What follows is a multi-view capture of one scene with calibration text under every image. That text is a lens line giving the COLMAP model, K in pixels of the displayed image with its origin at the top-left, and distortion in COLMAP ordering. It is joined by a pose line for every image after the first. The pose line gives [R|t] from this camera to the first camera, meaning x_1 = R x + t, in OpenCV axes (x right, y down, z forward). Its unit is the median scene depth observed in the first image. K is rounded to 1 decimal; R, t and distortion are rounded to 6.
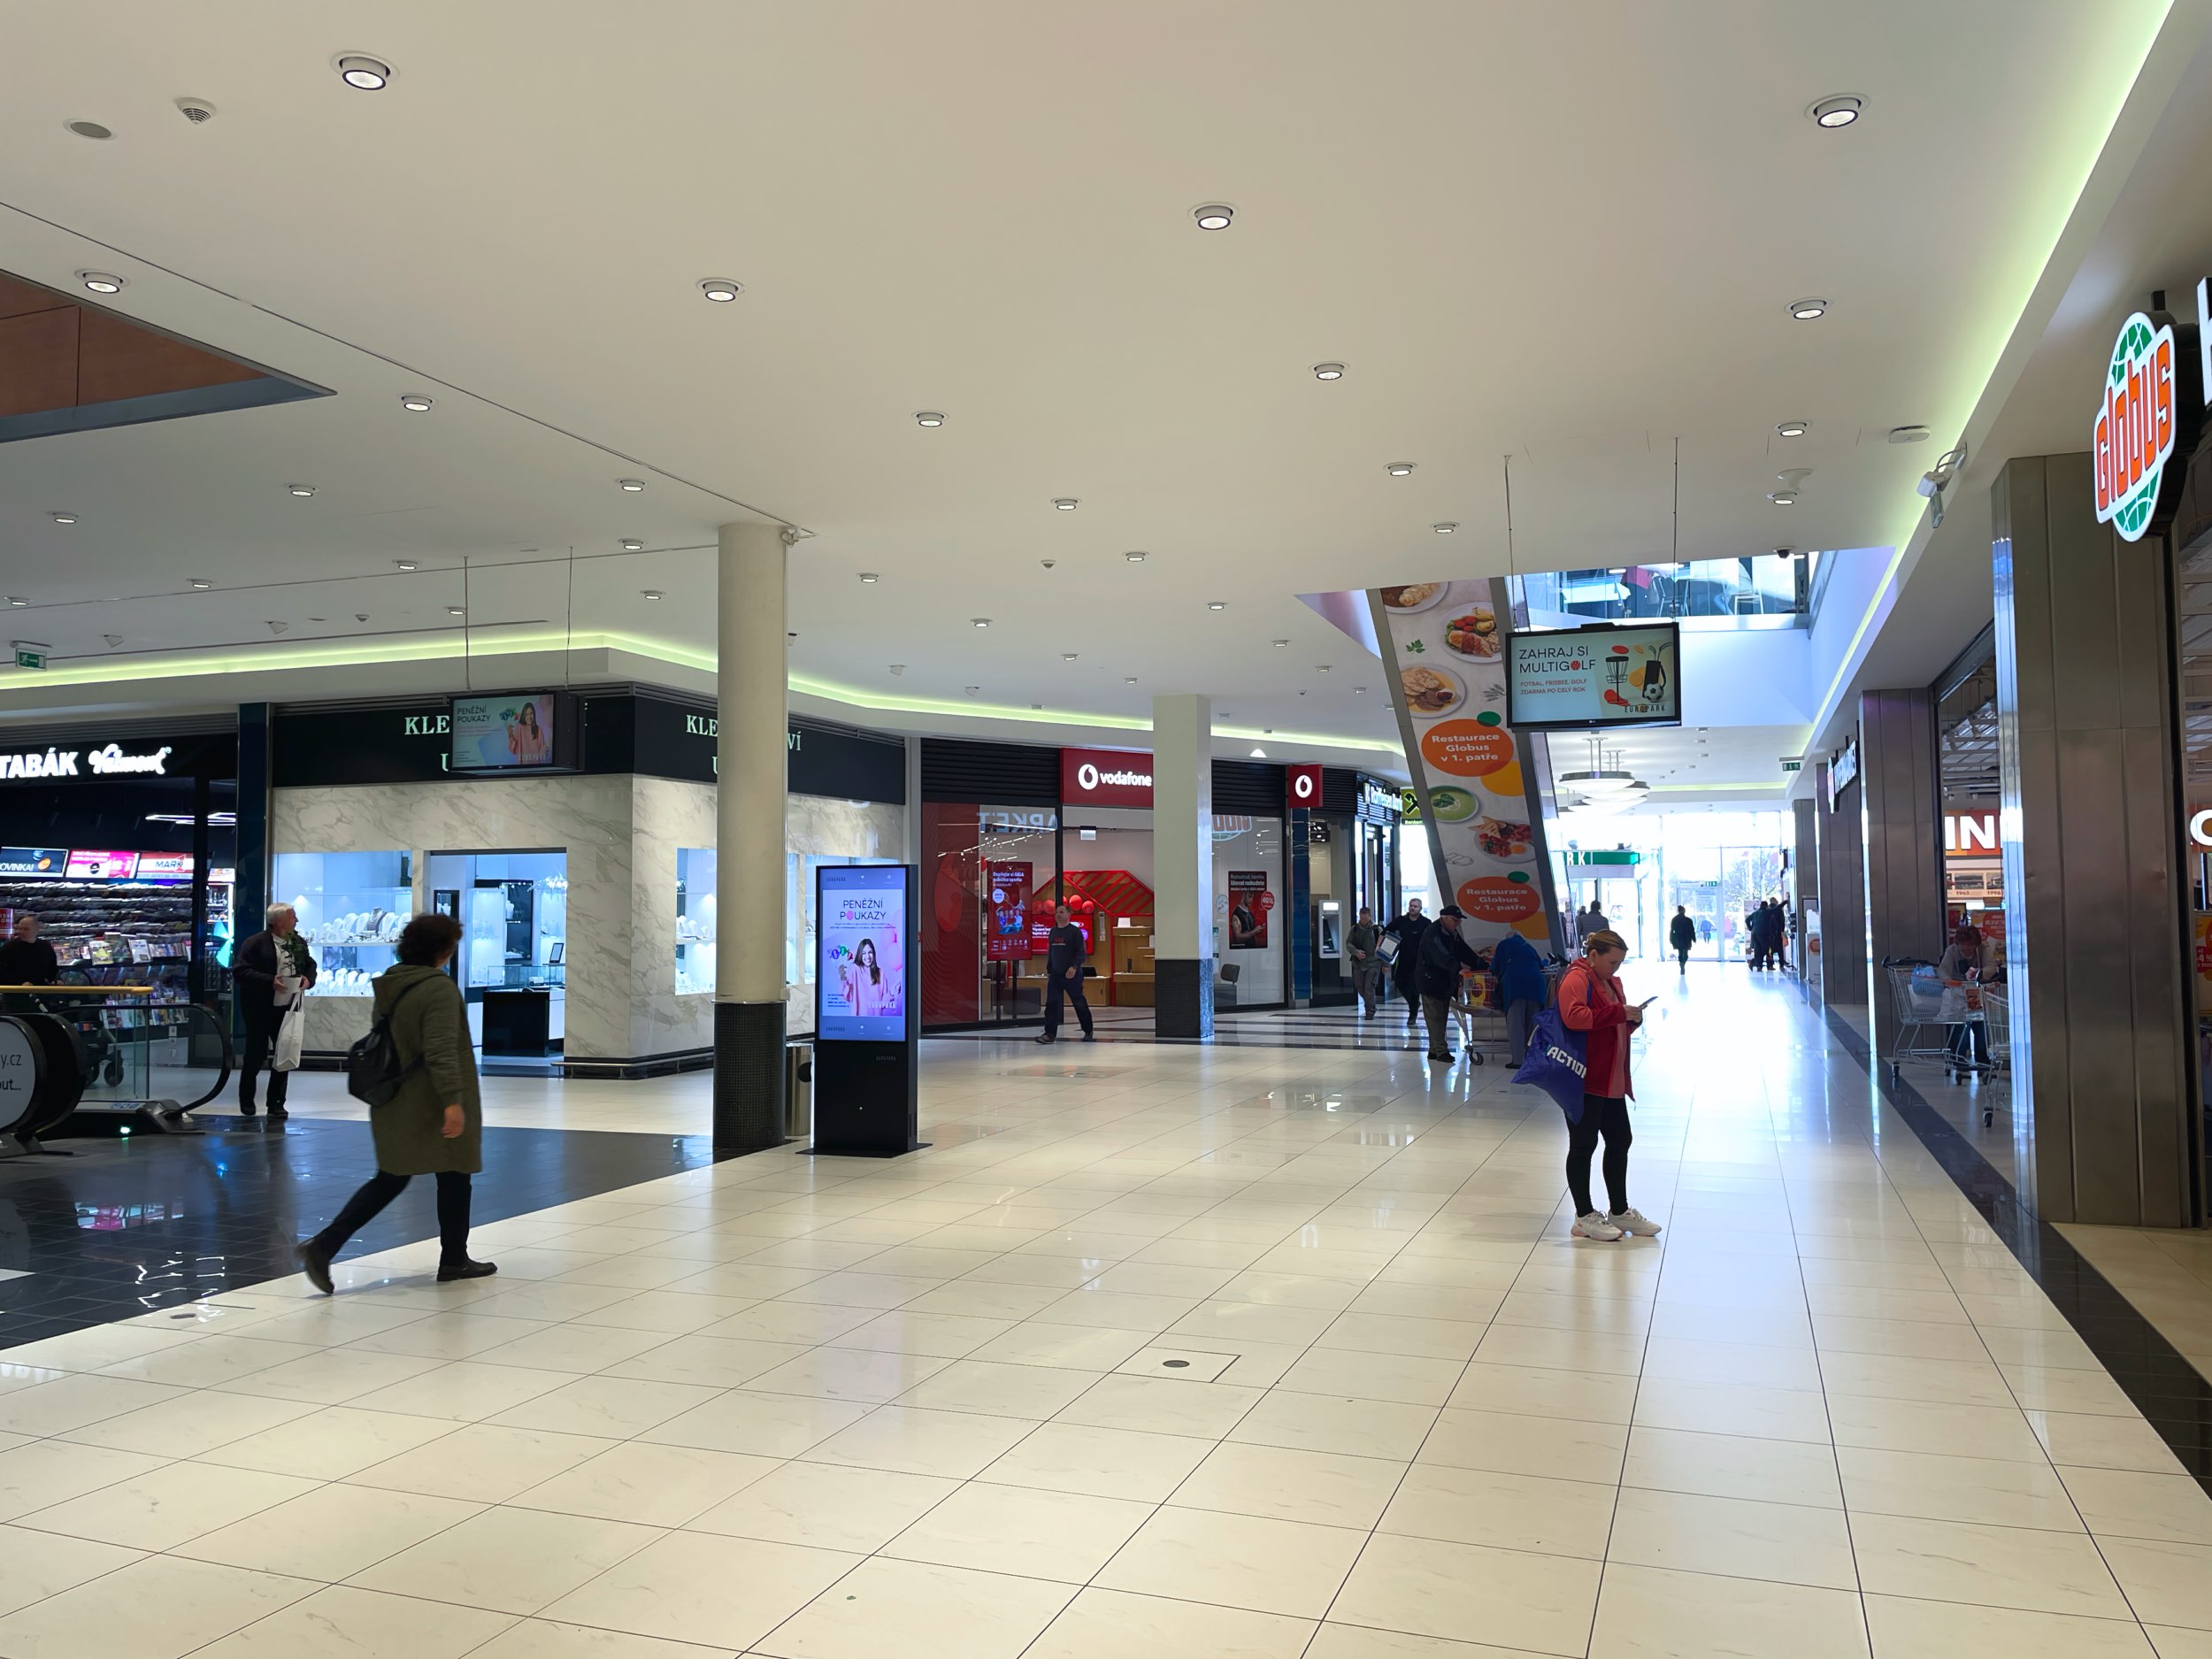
lens RADIAL K [[1663.8, 0, 1096.2], [0, 1663.8, 845.5], [0, 0, 1]] dist [0.079022, -0.105966]
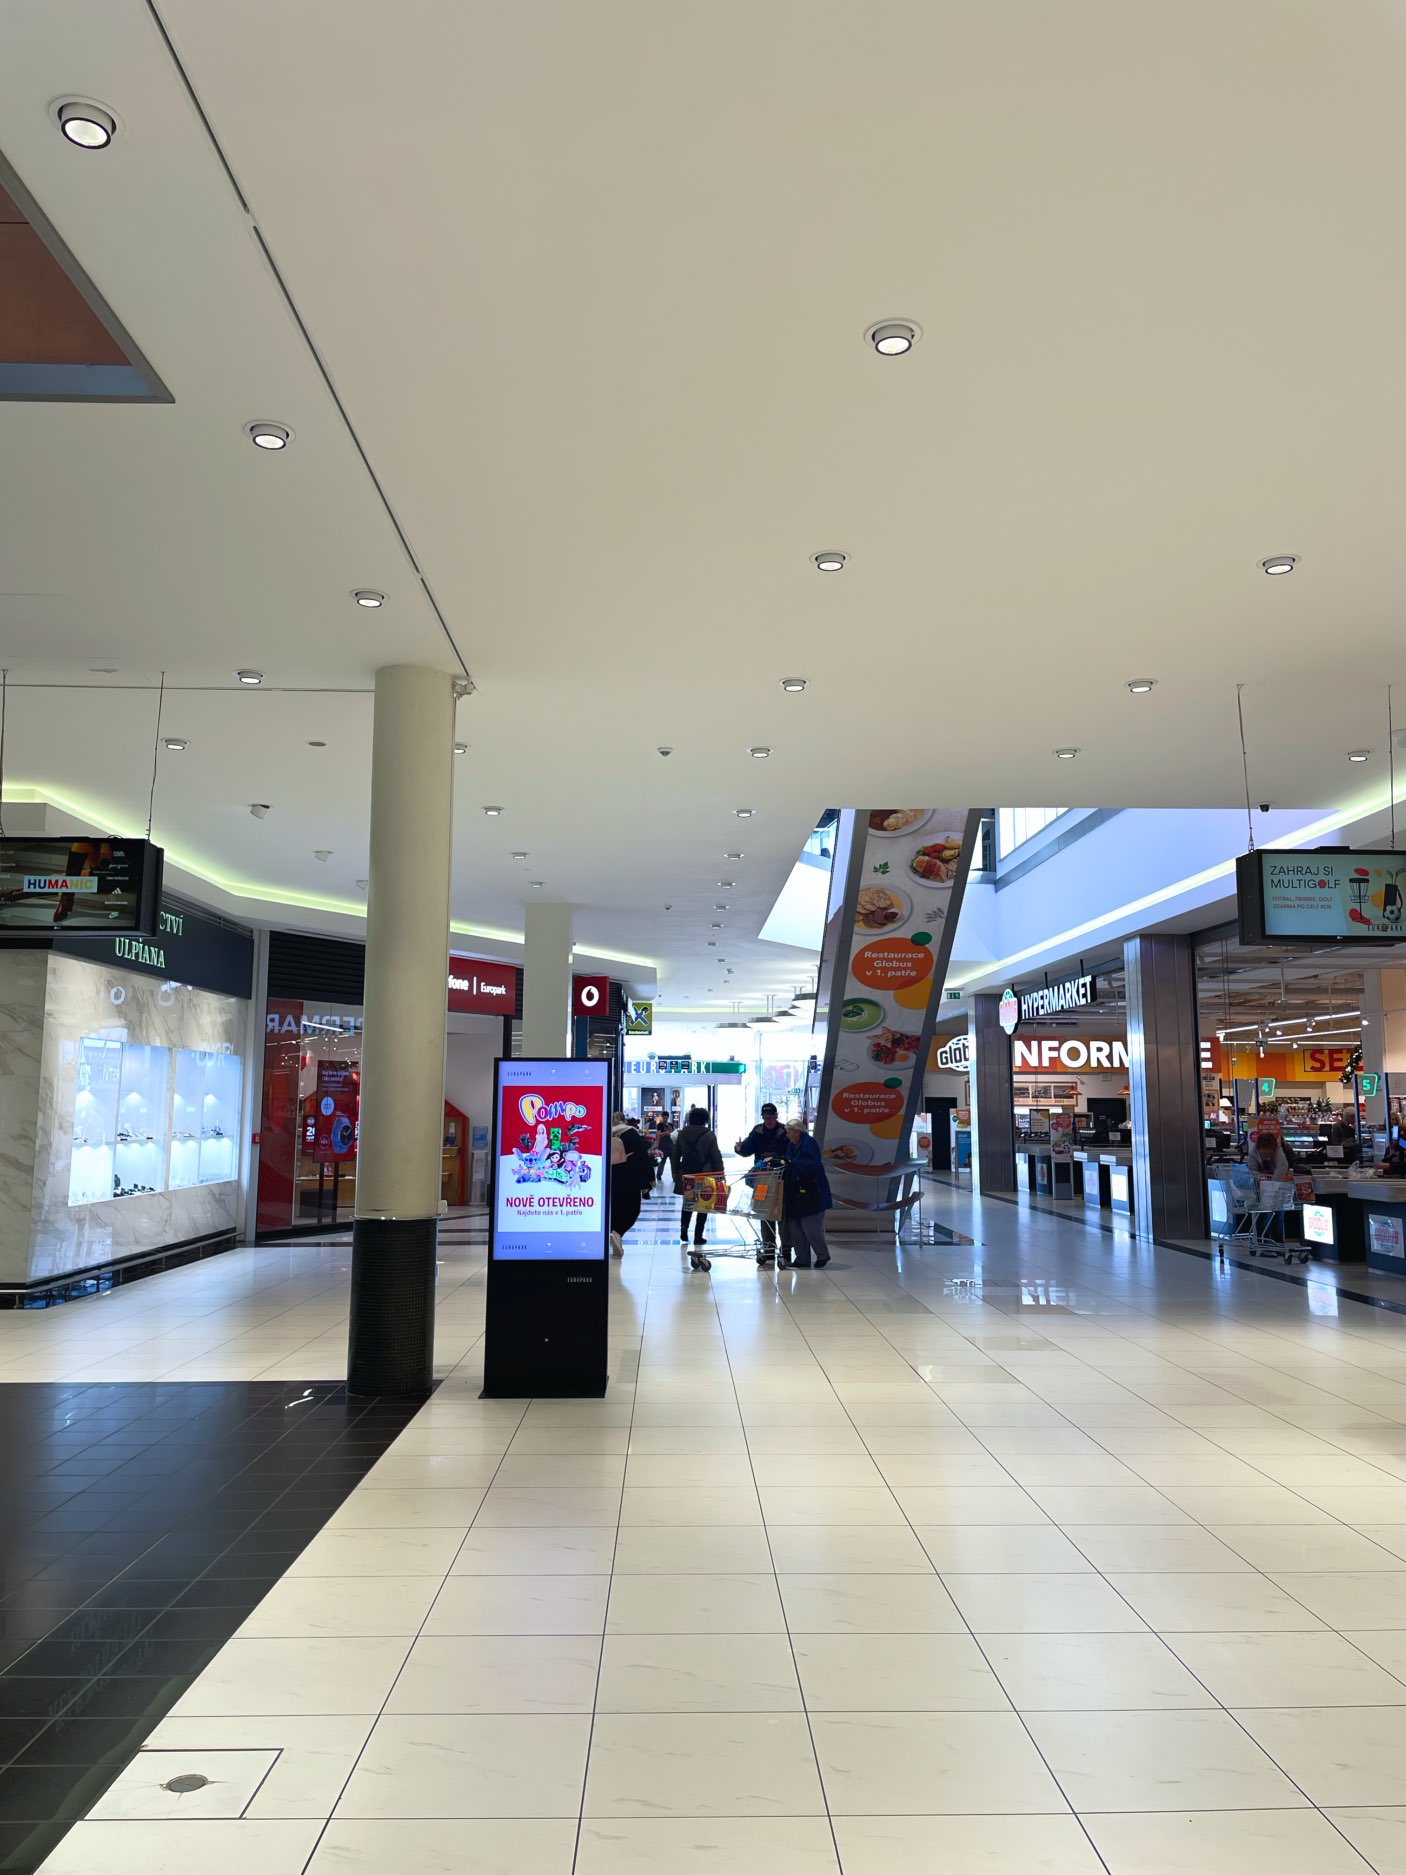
lens RADIAL K [[1410.3, 0, 707.9], [0, 1410.3, 914.1], [0, 0, 1]] dist [0.079022, -0.105966]
pose [[0.926604, 0.059699, 0.371269, -0.237928], [-0.022692, 0.994395, -0.103261, 0.007519], [-0.375353, 0.087258, 0.922766, 0.187137]]
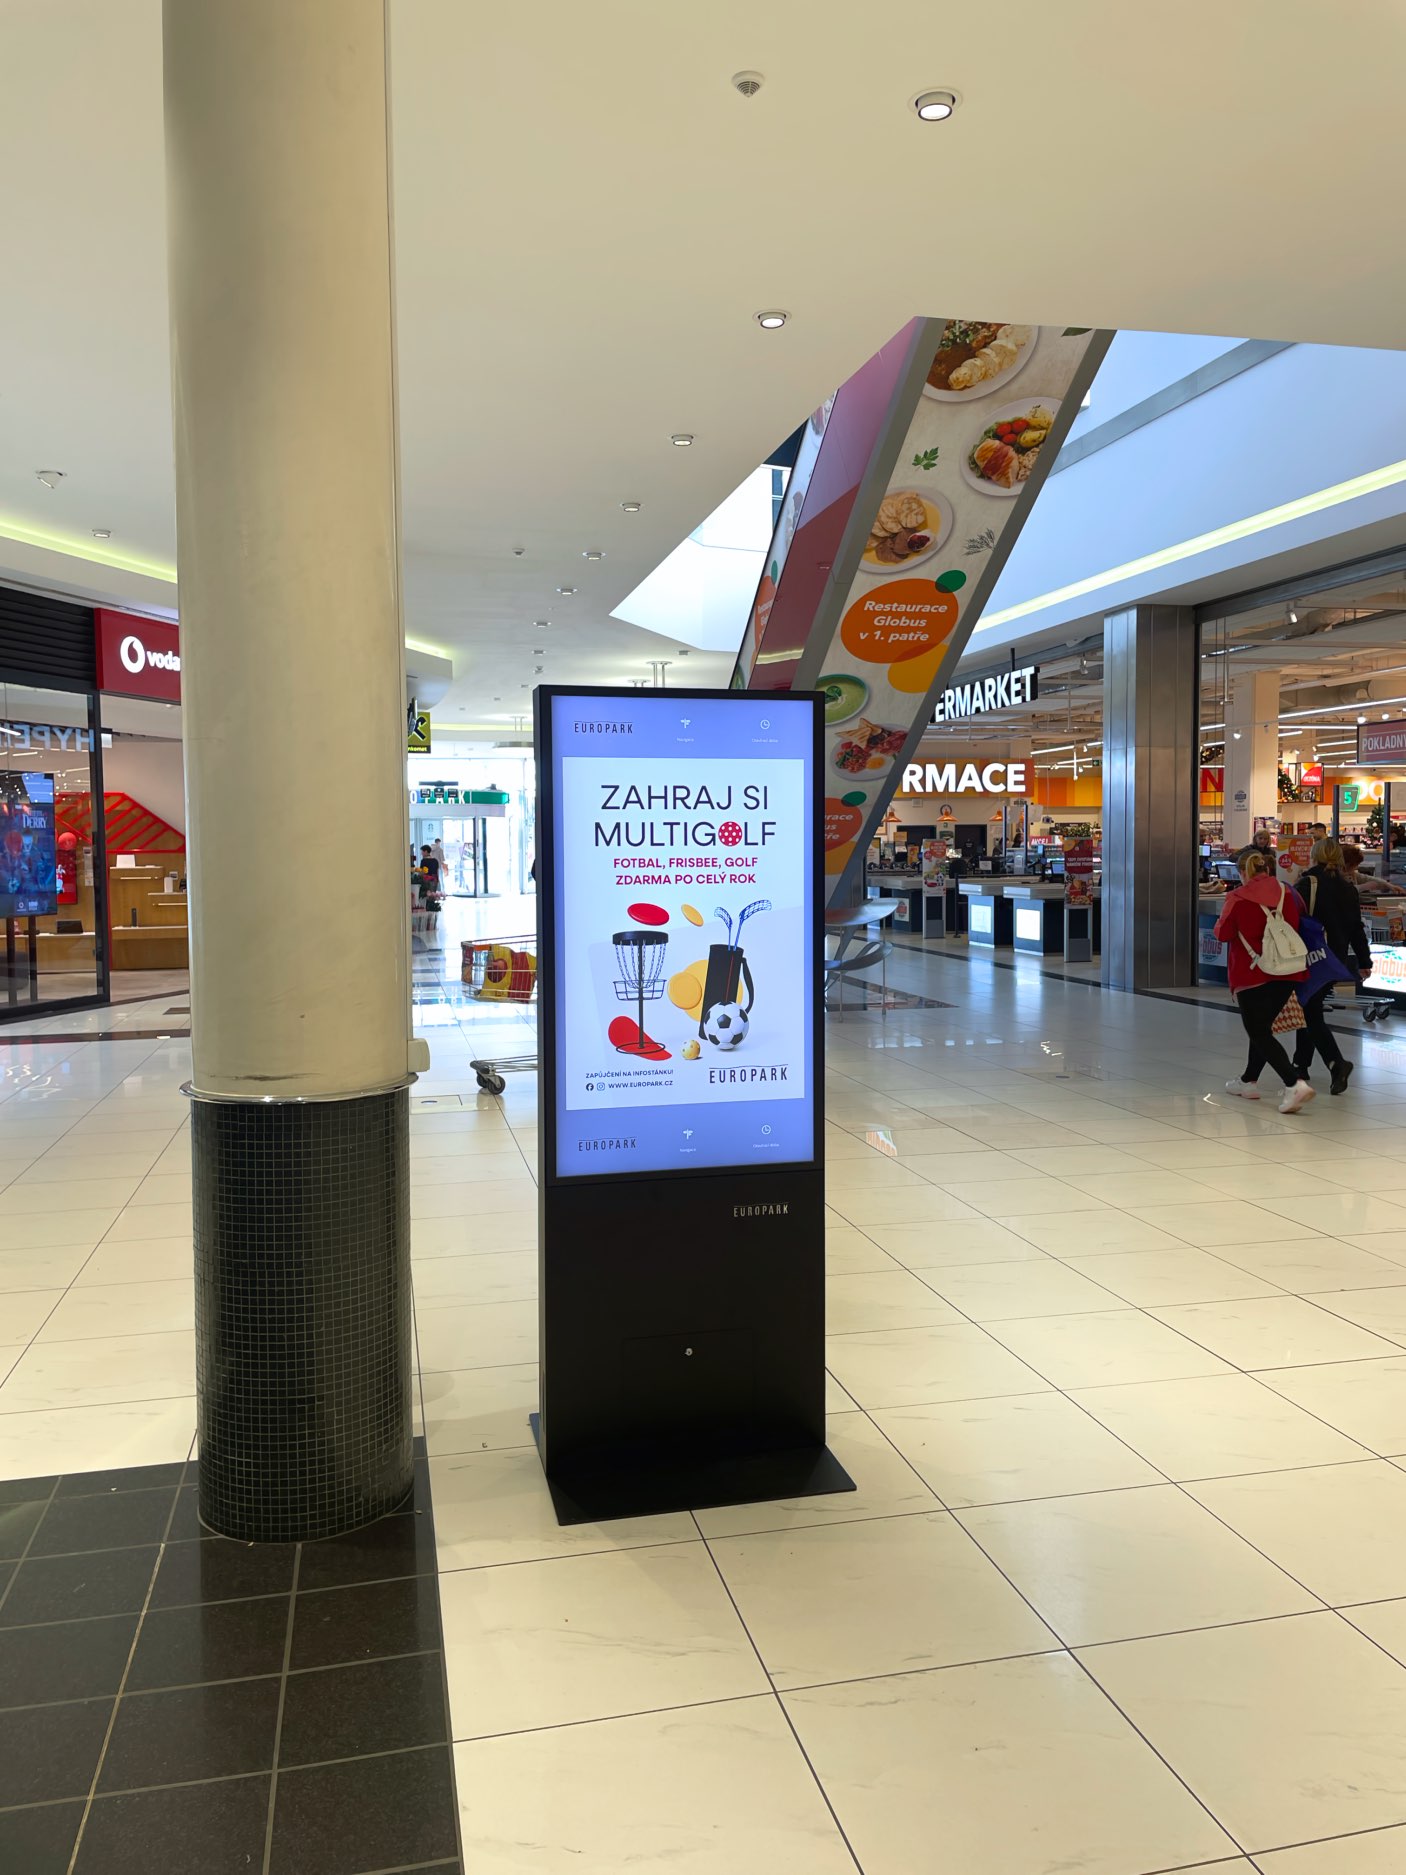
lens RADIAL K [[1410.3, 0, 722.1], [0, 1410.3, 936.1], [0, 0, 1]] dist [0.079022, -0.105966]
pose [[0.825984, -0.038533, 0.562375, -0.209518], [-0.017309, 0.995457, 0.093629, 0.024278], [-0.563428, -0.087070, 0.821564, 0.510725]]
